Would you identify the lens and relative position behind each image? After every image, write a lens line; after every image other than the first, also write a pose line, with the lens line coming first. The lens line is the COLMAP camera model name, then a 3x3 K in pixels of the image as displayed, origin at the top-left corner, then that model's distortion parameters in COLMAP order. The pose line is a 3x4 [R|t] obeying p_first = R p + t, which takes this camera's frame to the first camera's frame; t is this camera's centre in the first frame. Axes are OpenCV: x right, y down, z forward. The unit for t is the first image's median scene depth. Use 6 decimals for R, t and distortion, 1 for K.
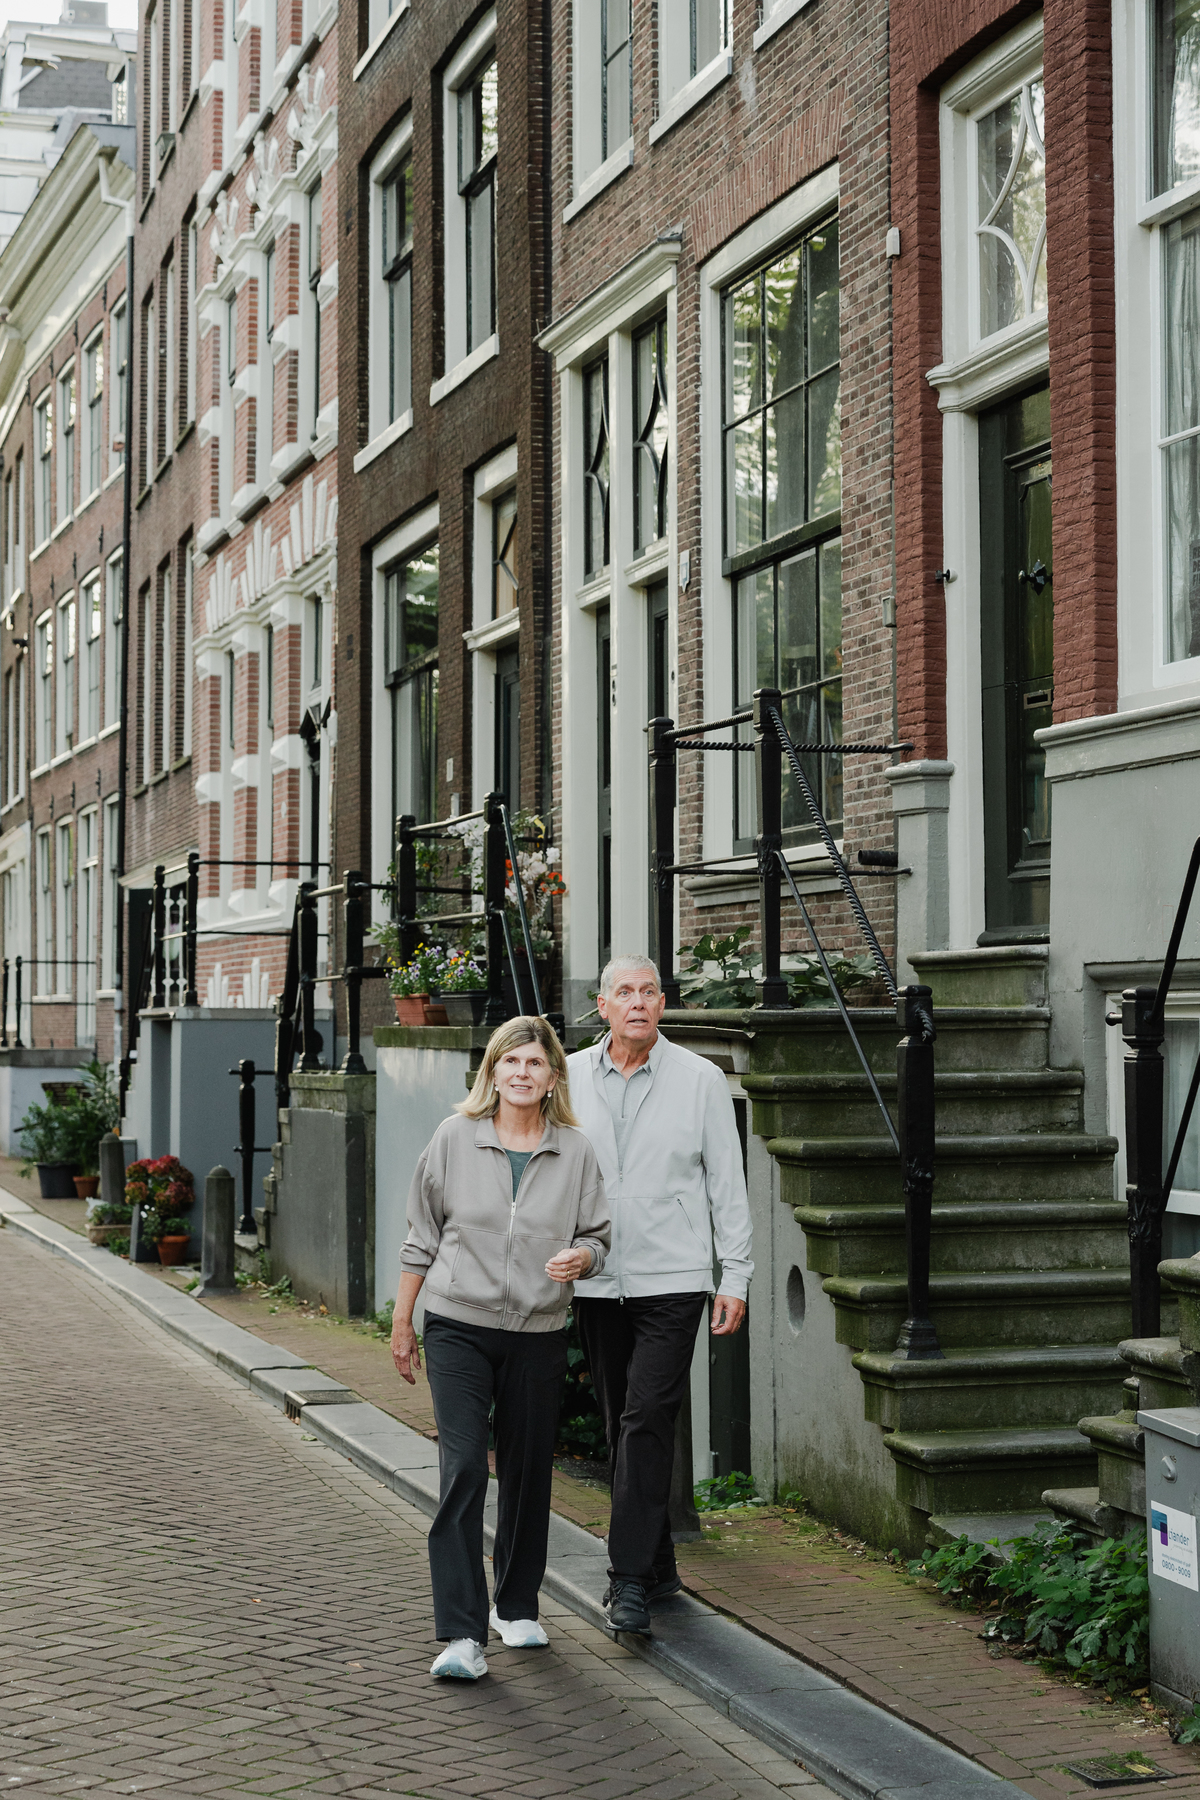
lens RADIAL K [[3174.3, 0, 600.0], [0, 3174.3, 953.9], [0, 0, 1]] dist [0.011534, -0.103329]
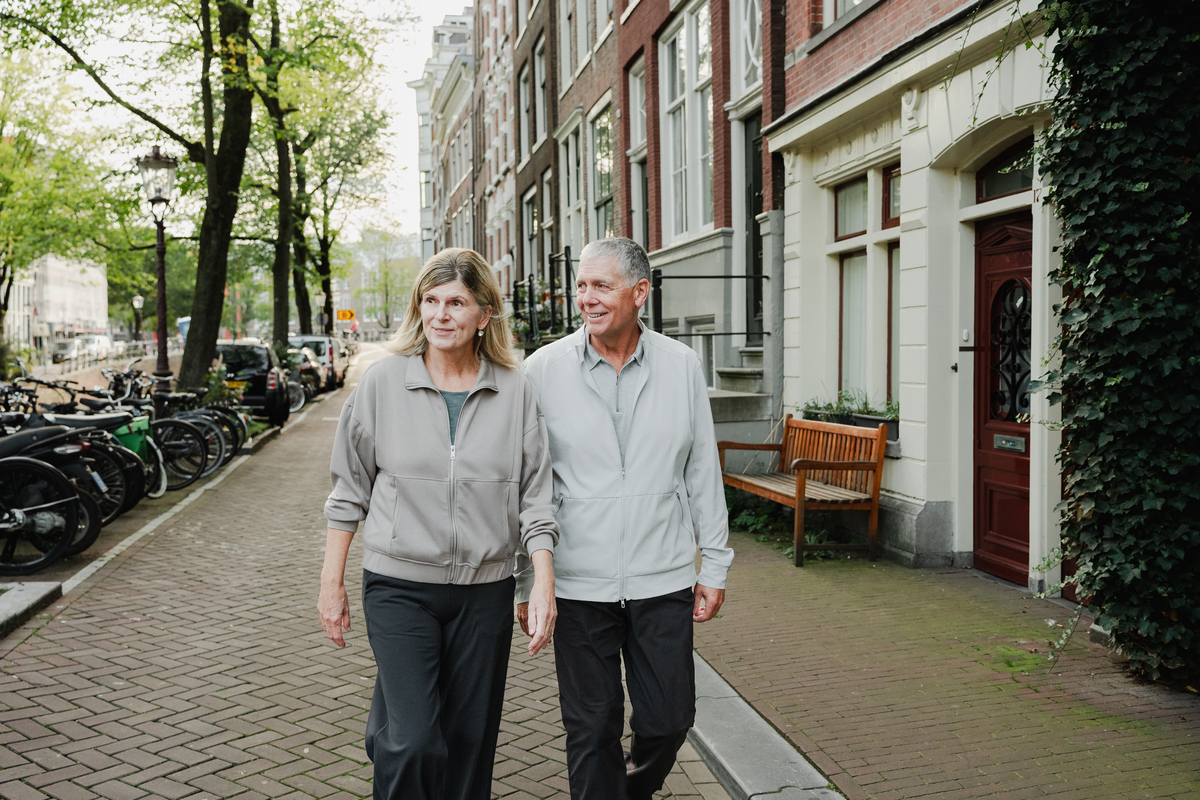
lens RADIAL K [[1102.2, 0, 600.0], [0, 1102.2, 400.0], [0, 0, 1]] dist [-0.002662, -0.006315]
pose [[0.996902, -0.011378, -0.077826, 0.116284], [0.016765, 0.997482, 0.068911, 0.003718], [0.076846, -0.070003, 0.994582, -0.160564]]
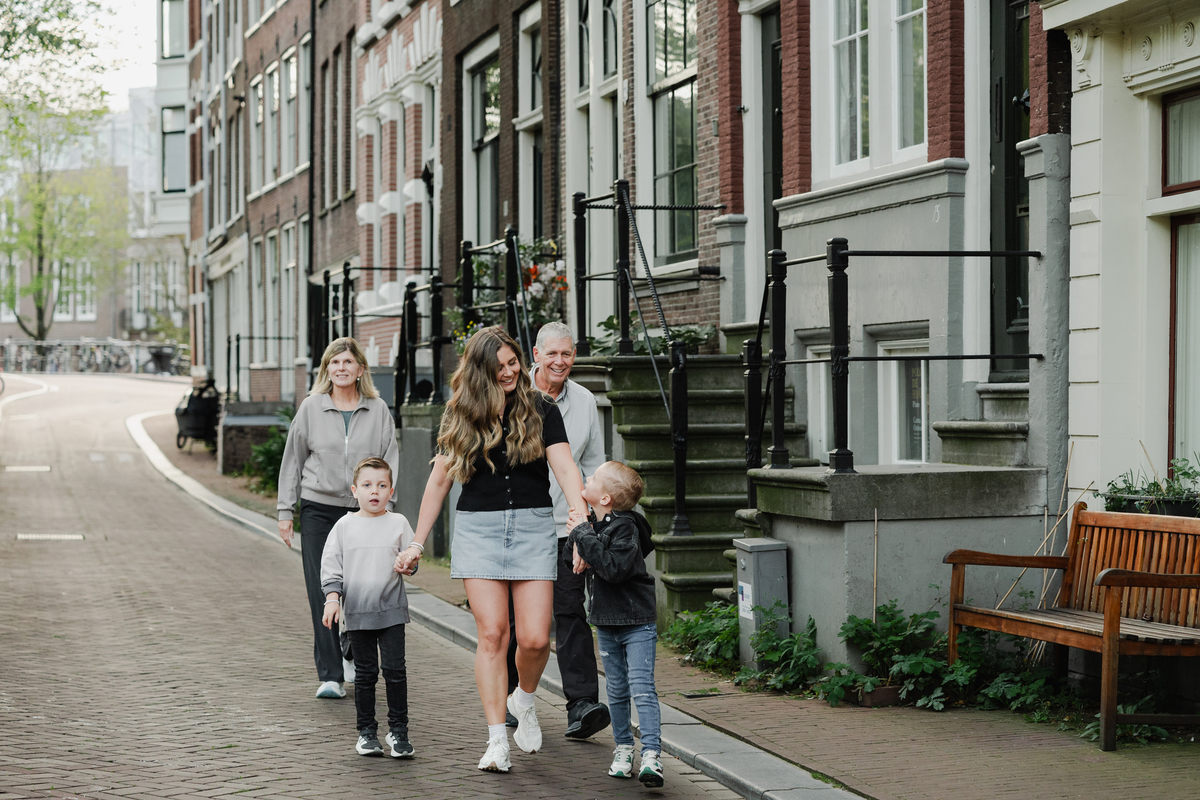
lens RADIAL K [[2732.7, 0, 600.0], [0, 2732.7, 400.0], [0, 0, 1]] dist [-0.002865, -0.128716]
pose [[0.998507, -0.004066, -0.054477, 0.078415], [0.005409, 0.999685, 0.024516, 0.002657], [0.054360, -0.024774, 0.998214, -0.356132]]
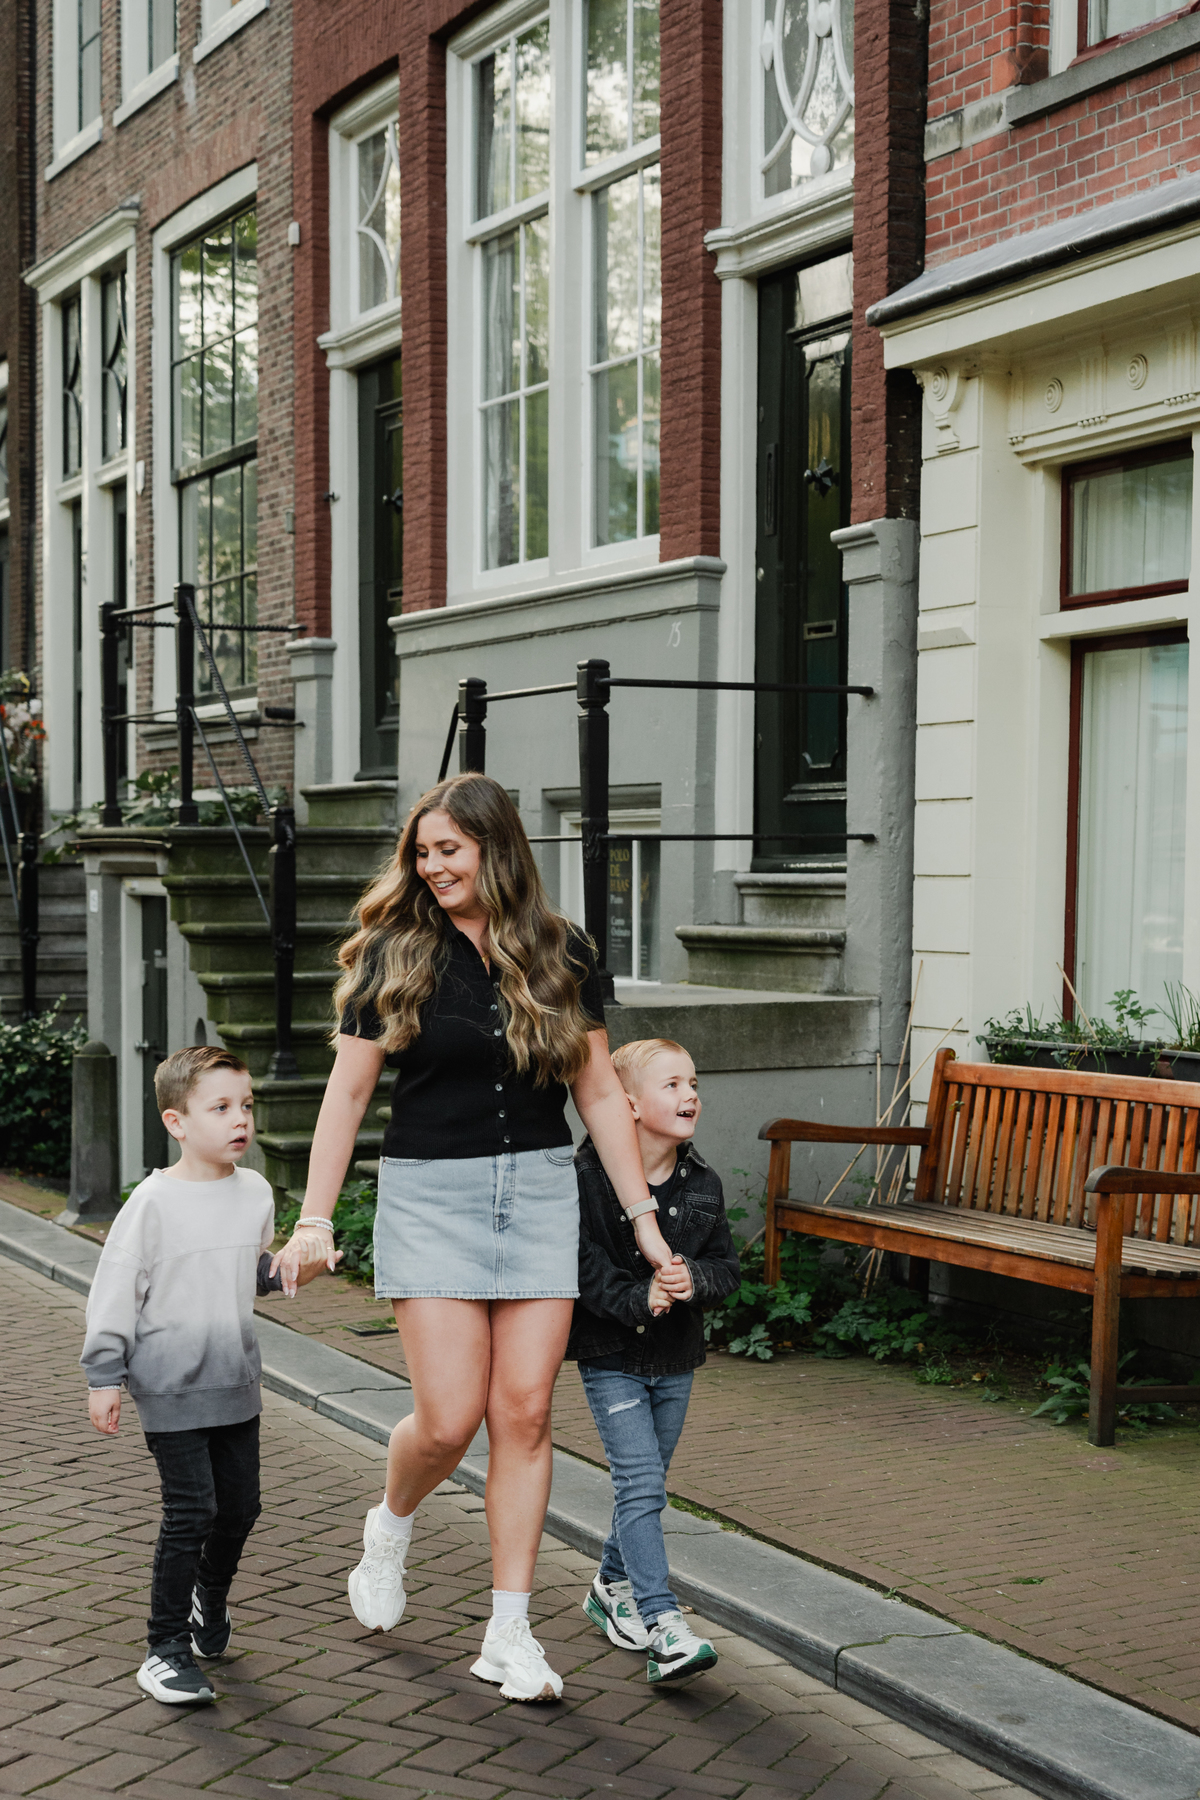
lens RADIAL K [[2979.9, 0, 600.0], [0, 2979.9, 900.0], [0, 0, 1]] dist [0.005237, 0.072615]
pose [[0.987119, 0.004041, 0.159935, 0.016147], [-0.009381, 0.999423, 0.032647, 0.003596], [-0.159710, -0.033727, 0.986588, -0.158293]]
